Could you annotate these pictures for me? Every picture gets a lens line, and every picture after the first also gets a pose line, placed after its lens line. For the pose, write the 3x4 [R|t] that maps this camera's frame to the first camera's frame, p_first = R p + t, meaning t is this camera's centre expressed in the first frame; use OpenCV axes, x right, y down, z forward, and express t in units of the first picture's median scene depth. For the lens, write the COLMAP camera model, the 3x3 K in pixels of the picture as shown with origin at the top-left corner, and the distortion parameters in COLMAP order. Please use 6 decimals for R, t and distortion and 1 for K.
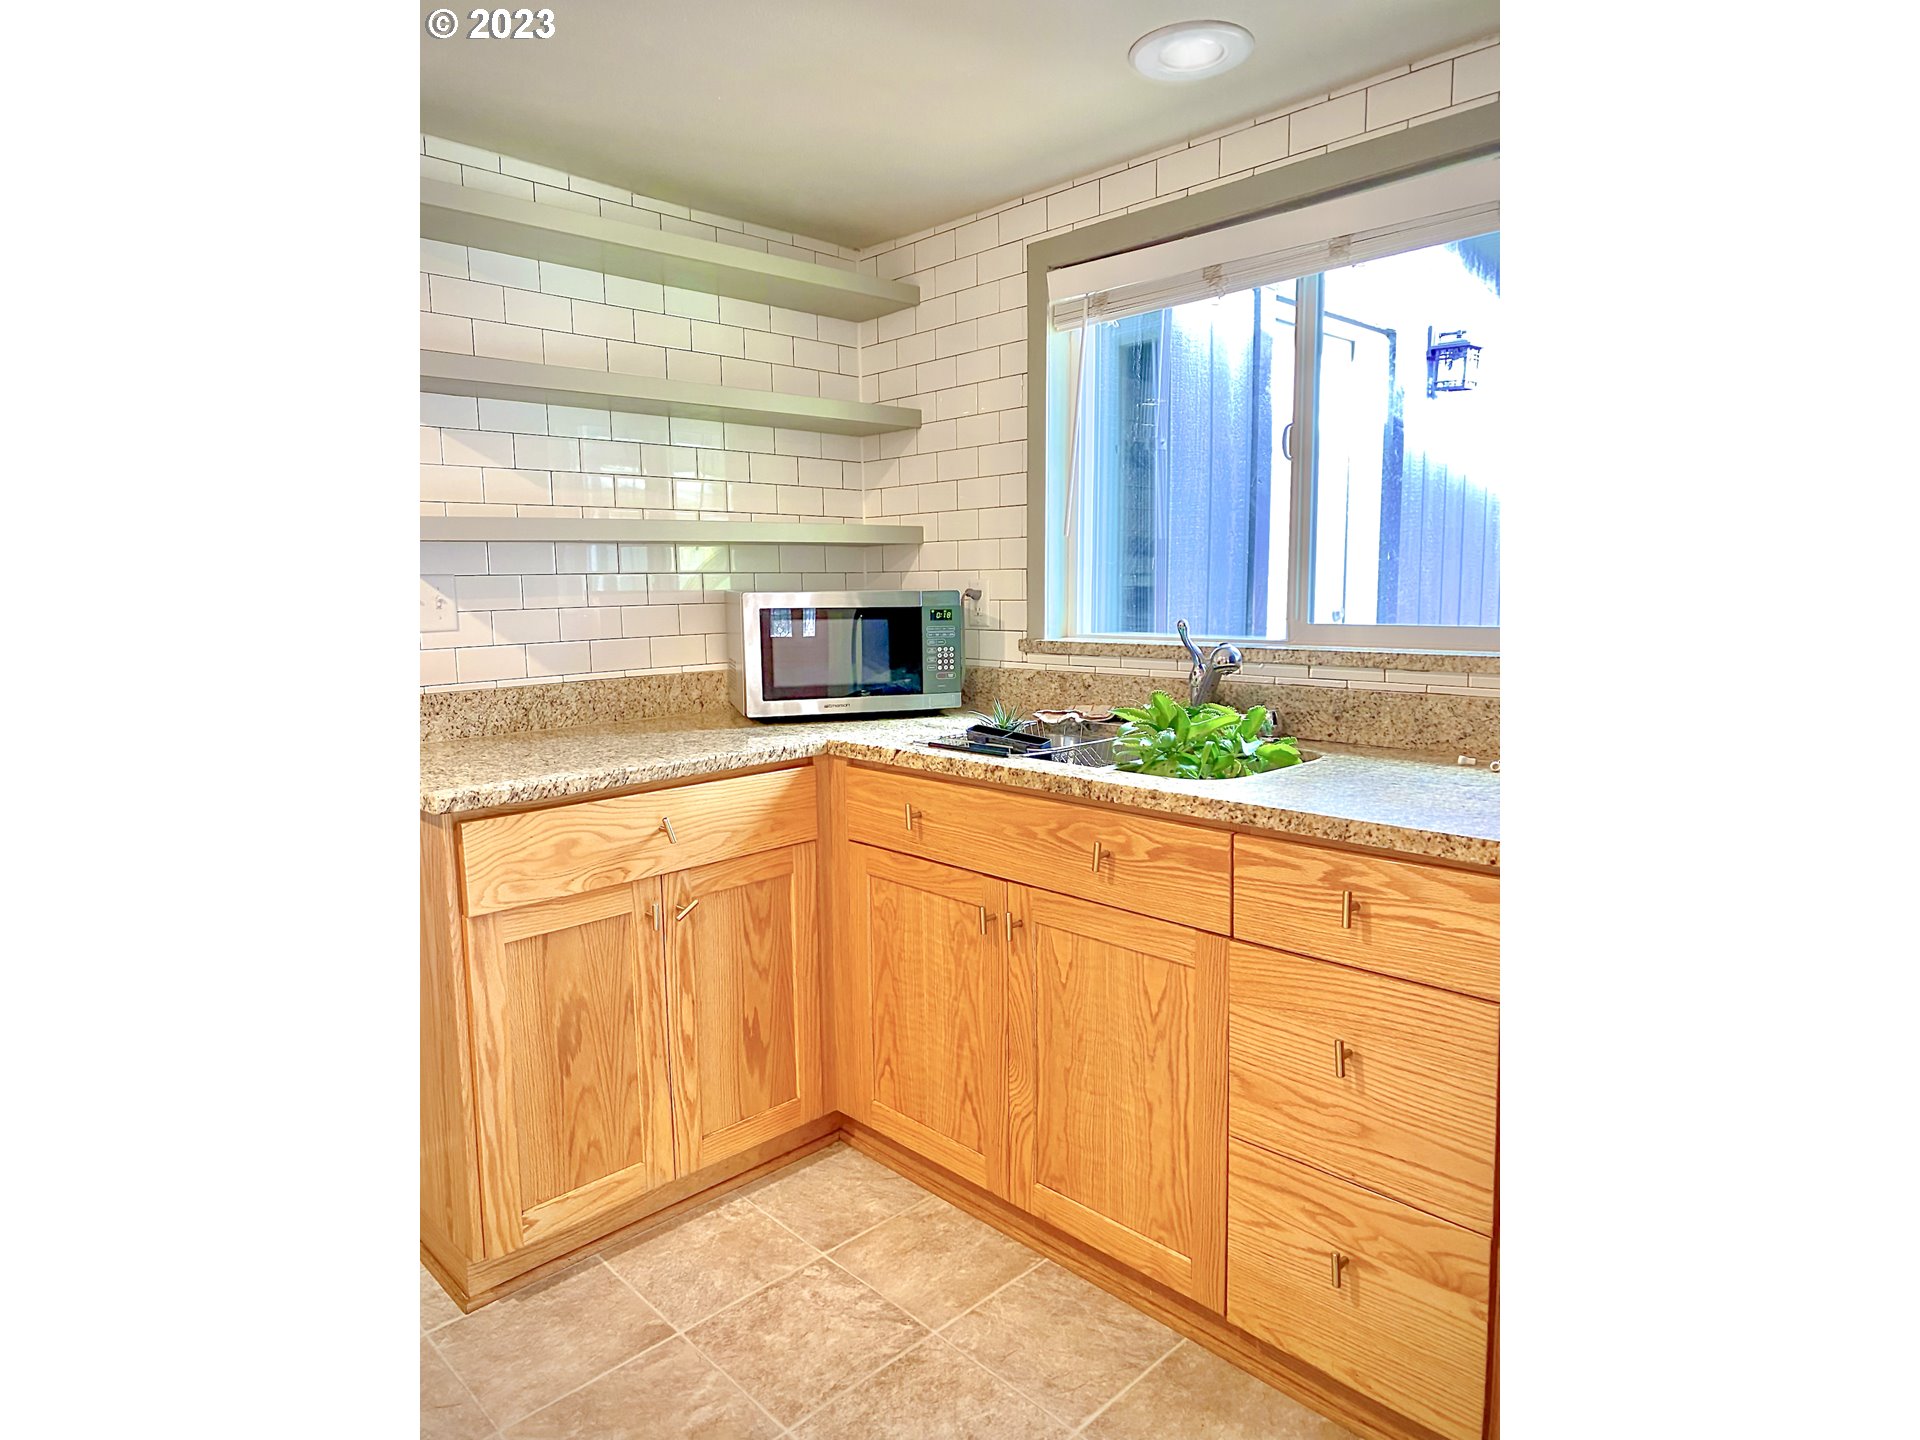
lens RADIAL K [[1085.9, 0, 960.0], [0, 1085.9, 720.0], [0, 0, 1]] dist [0.025621, -0.046475]
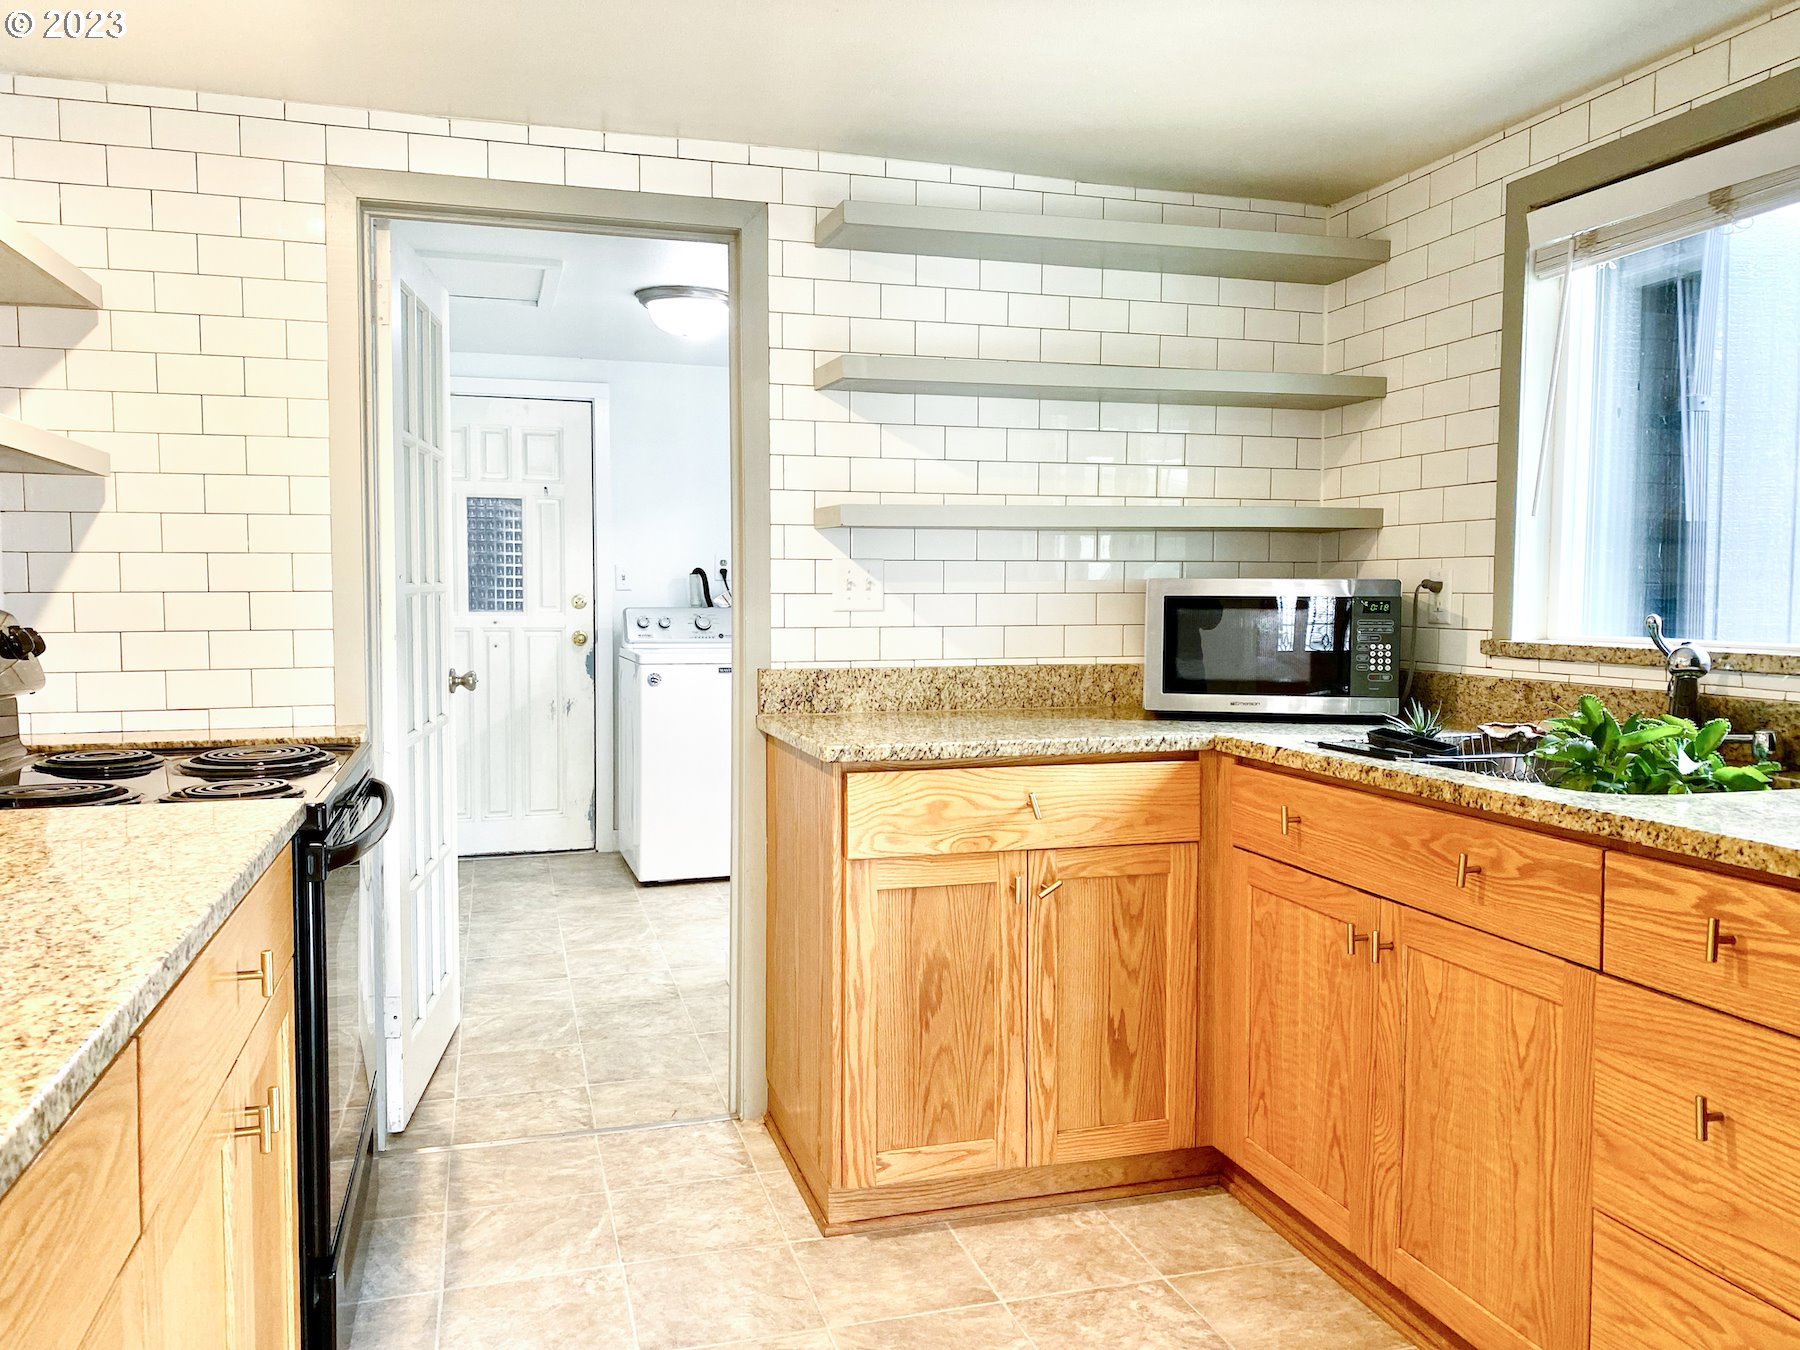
lens RADIAL K [[1372.0, 0, 900.0], [0, 1372.0, 675.0], [0, 0, 1]] dist [0.013169, -0.003388]
pose [[0.882514, 0.045394, -0.468090, 0.213942], [-0.075925, 0.996026, -0.046553, 0.048478], [0.464116, 0.076624, 0.882454, -0.197946]]
